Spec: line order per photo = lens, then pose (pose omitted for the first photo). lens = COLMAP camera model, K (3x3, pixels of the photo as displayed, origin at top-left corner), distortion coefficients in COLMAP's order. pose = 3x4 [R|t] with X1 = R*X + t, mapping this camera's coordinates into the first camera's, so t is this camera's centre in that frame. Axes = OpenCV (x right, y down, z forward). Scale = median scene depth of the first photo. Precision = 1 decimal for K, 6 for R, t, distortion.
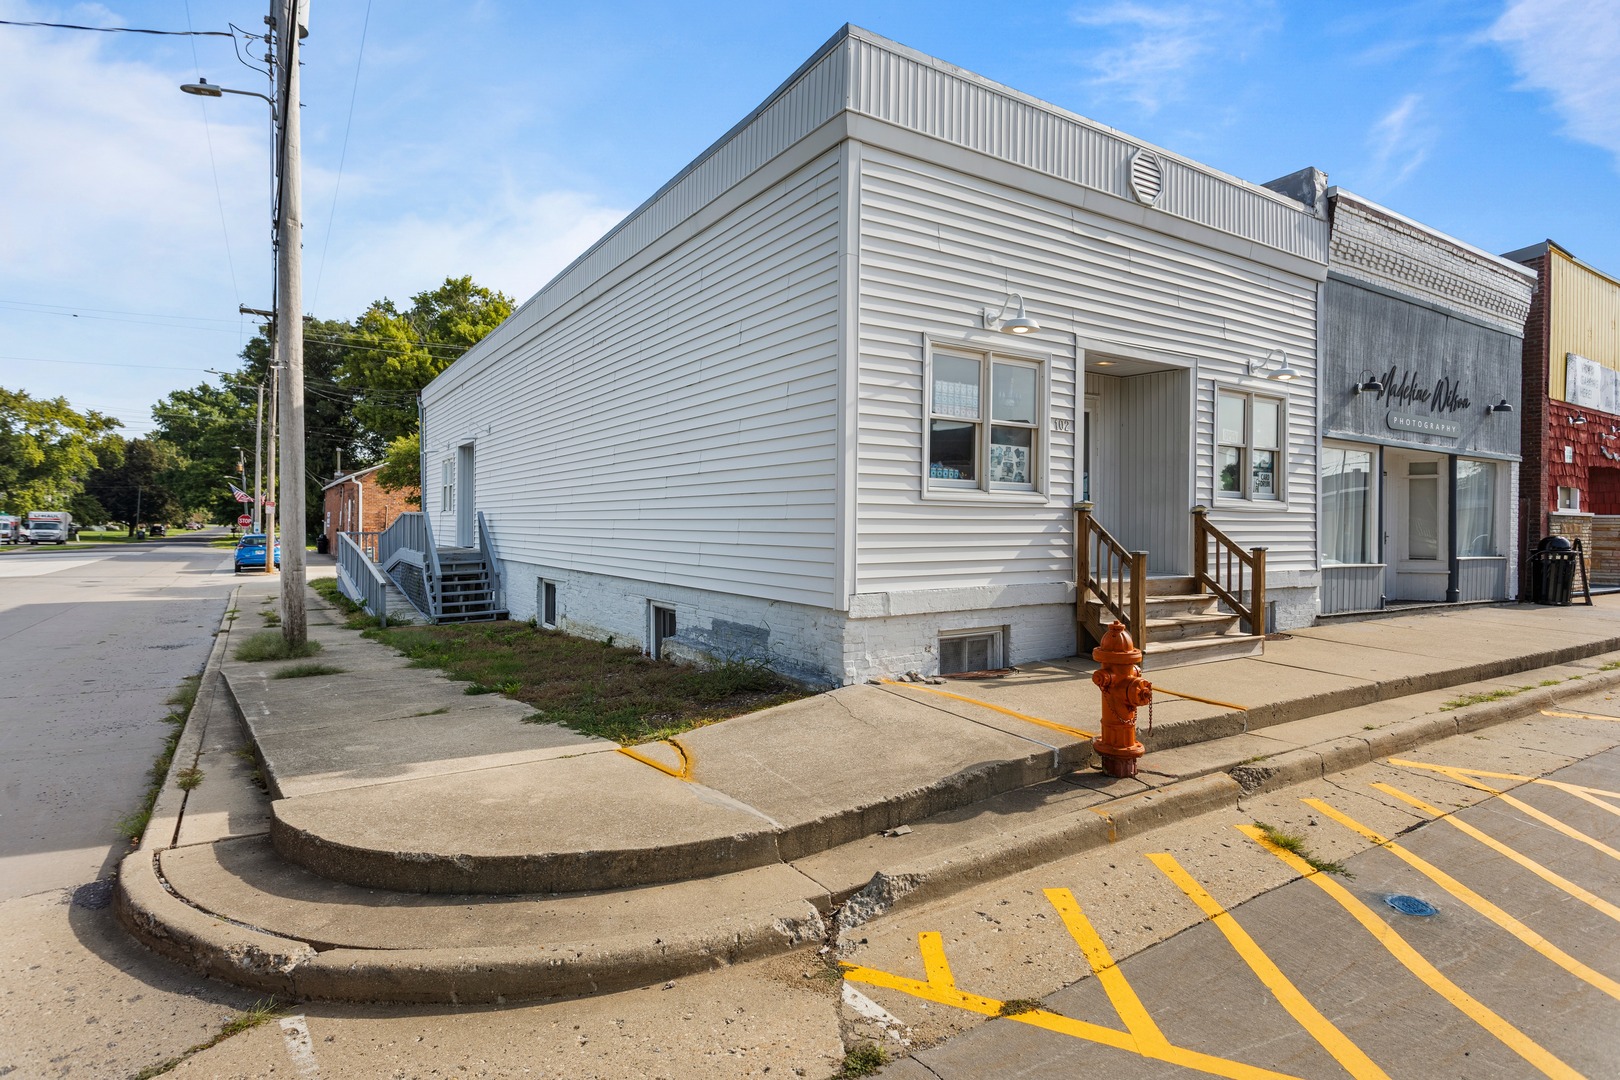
lens RADIAL K [[870.3, 0, 814.7], [0, 870.3, 539.7], [0, 0, 1]] dist [-0.001170, -0.000504]
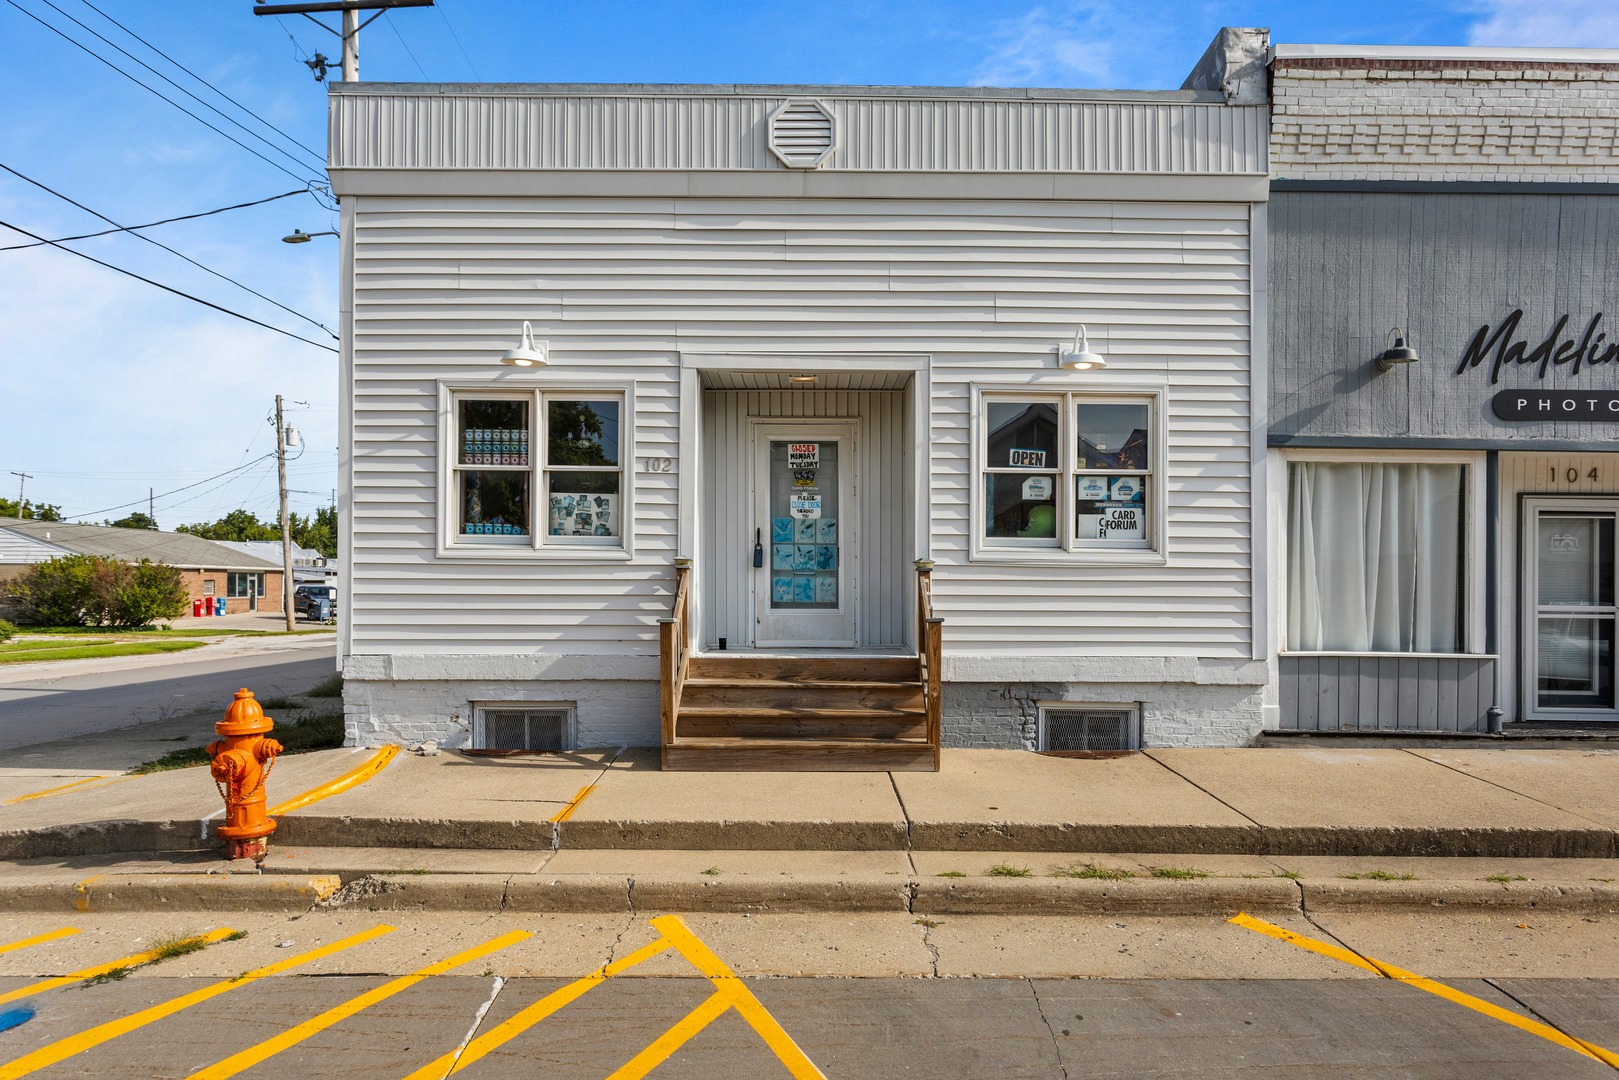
lens RADIAL K [[977.6, 0, 806.5], [0, 977.6, 600.6], [0, 0, 1]] dist [-0.015368, 0.010811]
pose [[0.836195, 0.010528, -0.548331, 0.928941], [-0.011486, 0.999933, 0.001682, -0.006091], [0.548312, 0.004891, 0.836260, 0.307706]]
